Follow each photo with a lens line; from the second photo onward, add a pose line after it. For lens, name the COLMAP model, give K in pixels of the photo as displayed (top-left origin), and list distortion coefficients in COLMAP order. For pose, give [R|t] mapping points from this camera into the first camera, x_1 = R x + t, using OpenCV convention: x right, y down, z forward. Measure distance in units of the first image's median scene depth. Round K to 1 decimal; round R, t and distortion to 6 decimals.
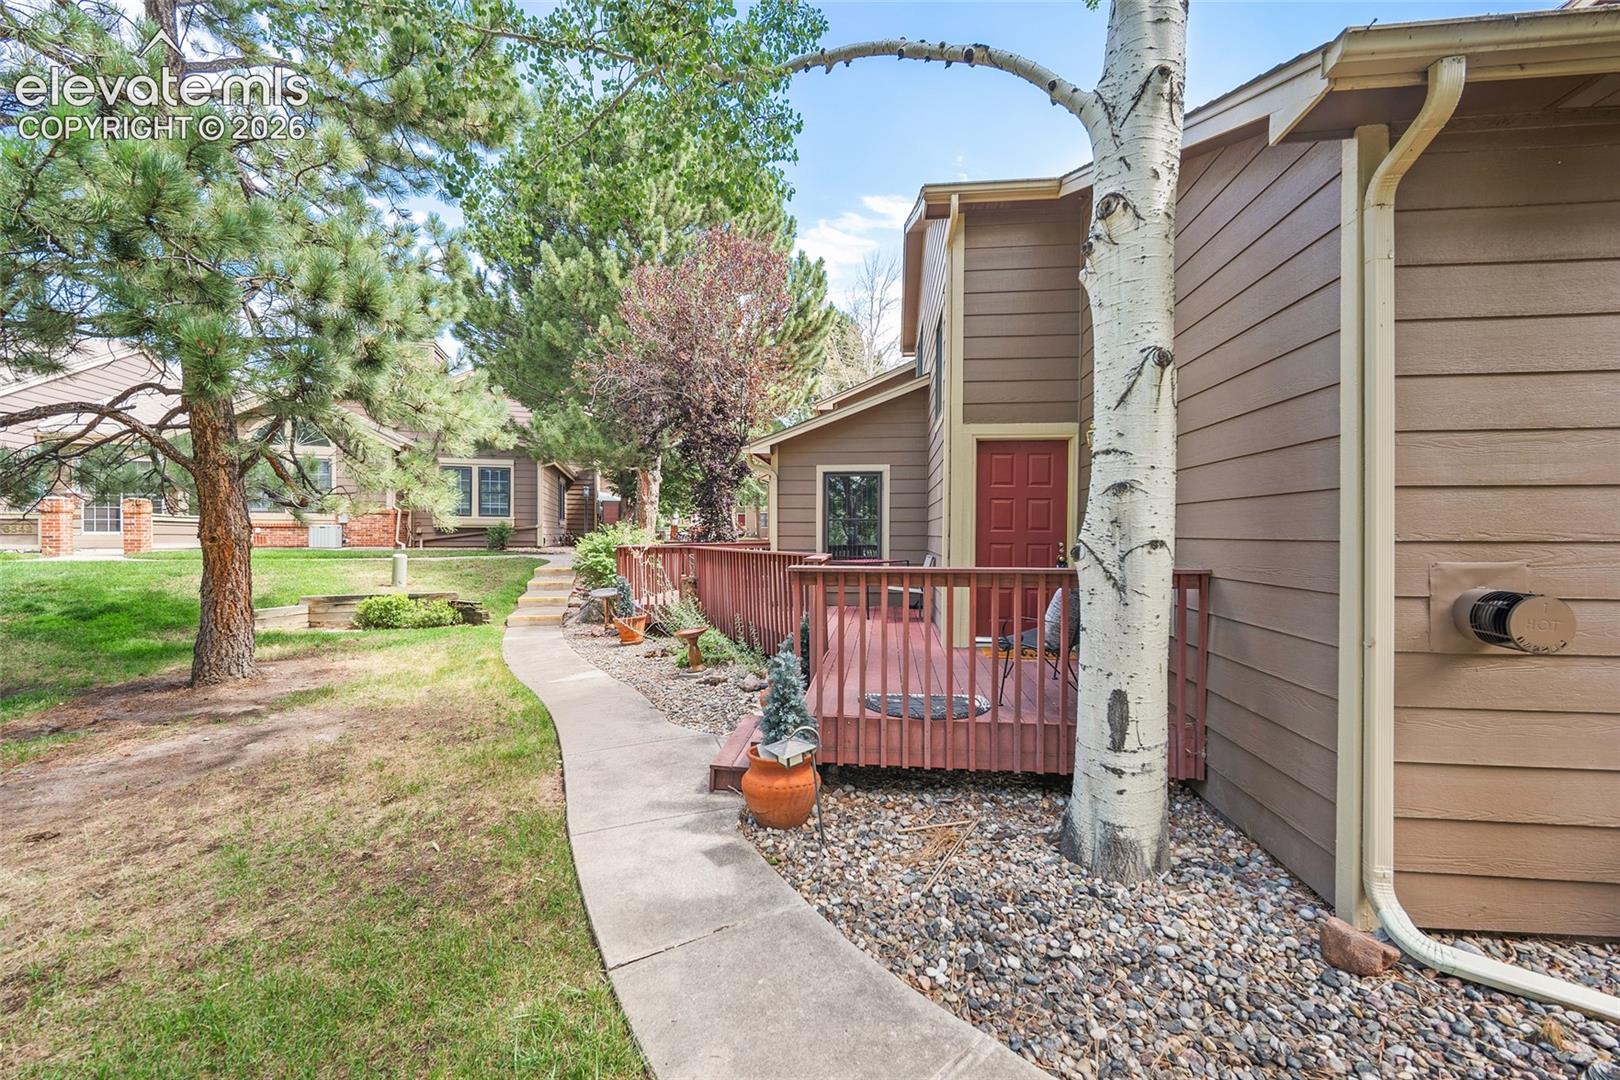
lens RADIAL K [[634.4, 0, 819.6], [0, 634.4, 535.6], [0, 0, 1]] dist [0.000625, 0.000157]
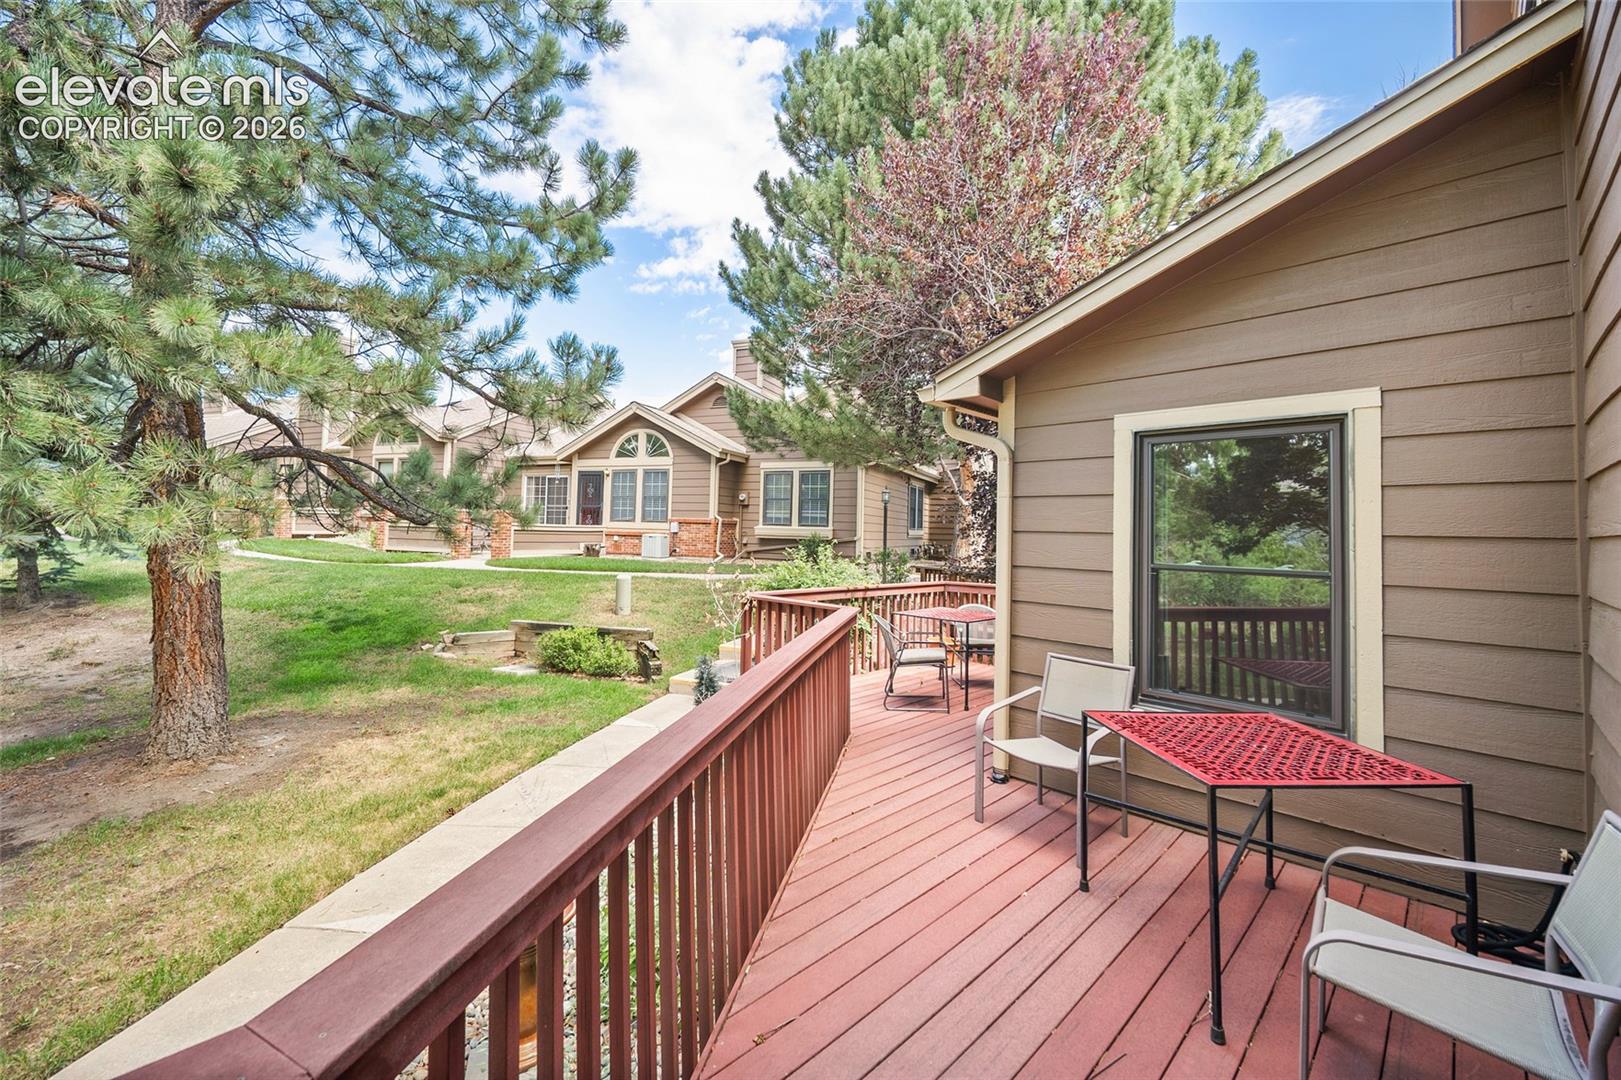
lens RADIAL K [[639.7, 0, 806.4], [0, 639.7, 529.9], [0, 0, 1]] dist [-0.024832, 0.000022]
pose [[0.774582, 0.013075, -0.632338, 0.060304], [-0.021402, 0.999756, -0.005544, -0.028062], [0.632111, 0.017828, 0.774673, 0.421930]]
